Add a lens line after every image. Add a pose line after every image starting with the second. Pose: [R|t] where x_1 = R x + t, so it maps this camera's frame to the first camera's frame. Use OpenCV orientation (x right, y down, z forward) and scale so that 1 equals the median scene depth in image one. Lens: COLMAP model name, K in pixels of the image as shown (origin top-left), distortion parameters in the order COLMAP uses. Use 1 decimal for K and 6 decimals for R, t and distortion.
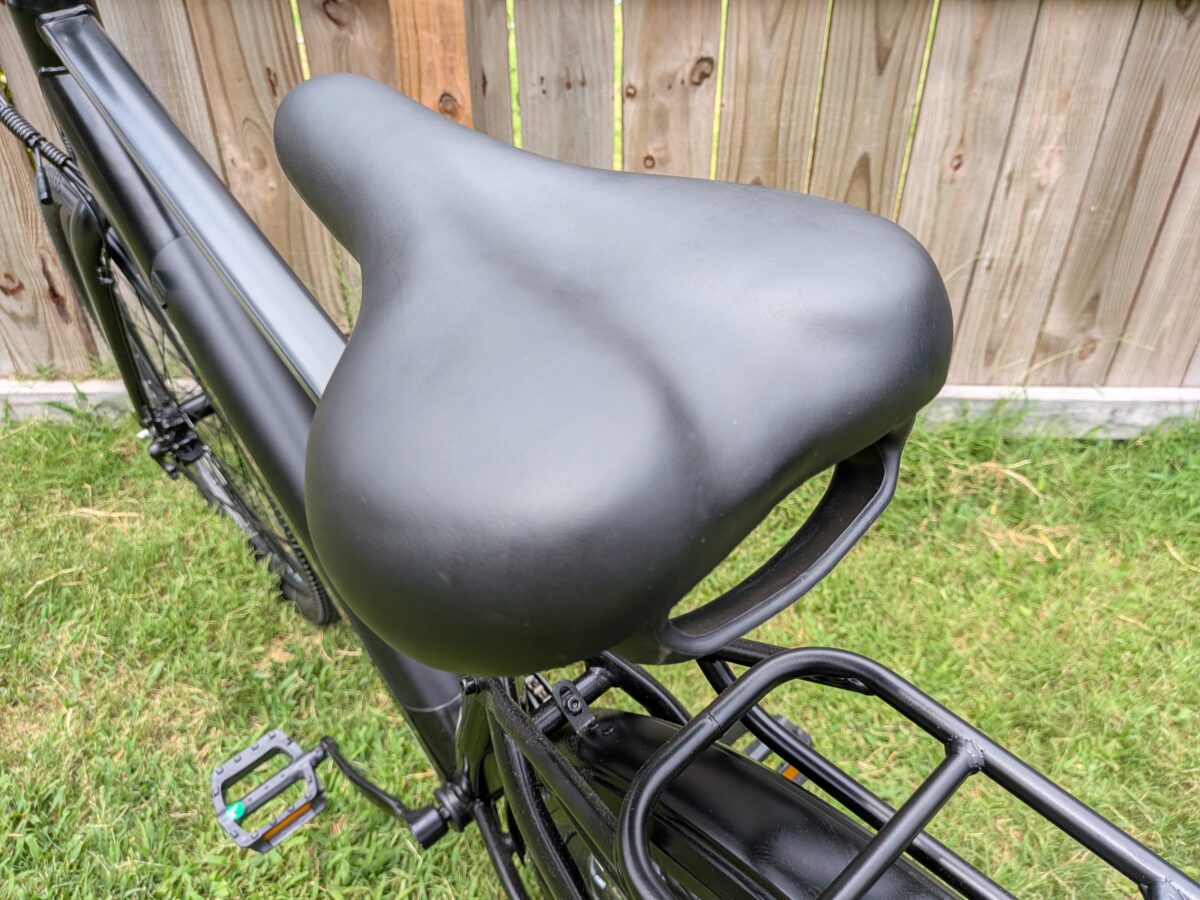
lens RADIAL K [[914.0, 0, 605.9], [0, 914.0, 448.8], [0, 0, 1]] dist [0.045444, -0.089740]
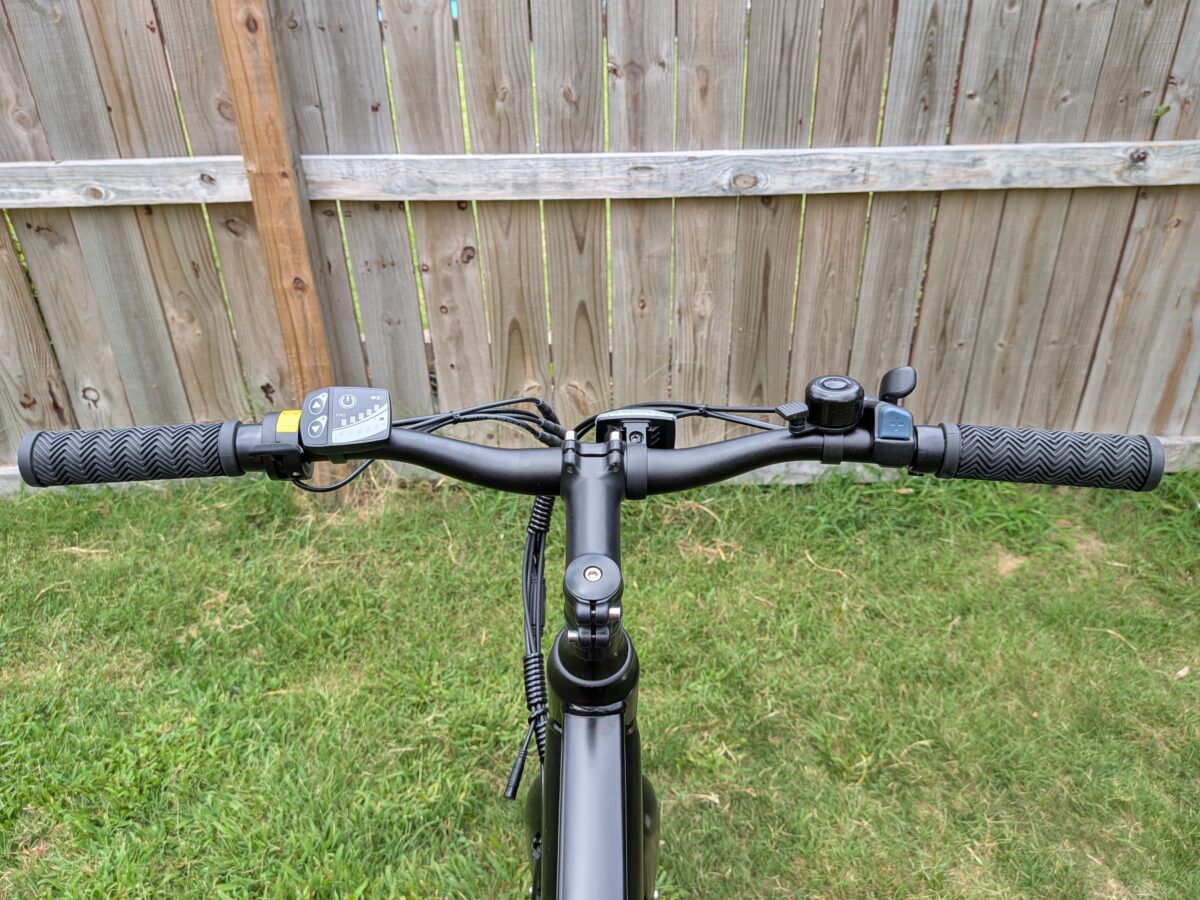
lens RADIAL K [[922.9, 0, 583.0], [0, 922.9, 454.4], [0, 0, 1]] dist [0.097021, -0.164312]
pose [[0.999225, -0.029862, -0.025639, 0.337683], [0.027466, 0.995636, -0.089188, 0.079951], [0.028191, 0.088414, 0.995685, -0.560864]]
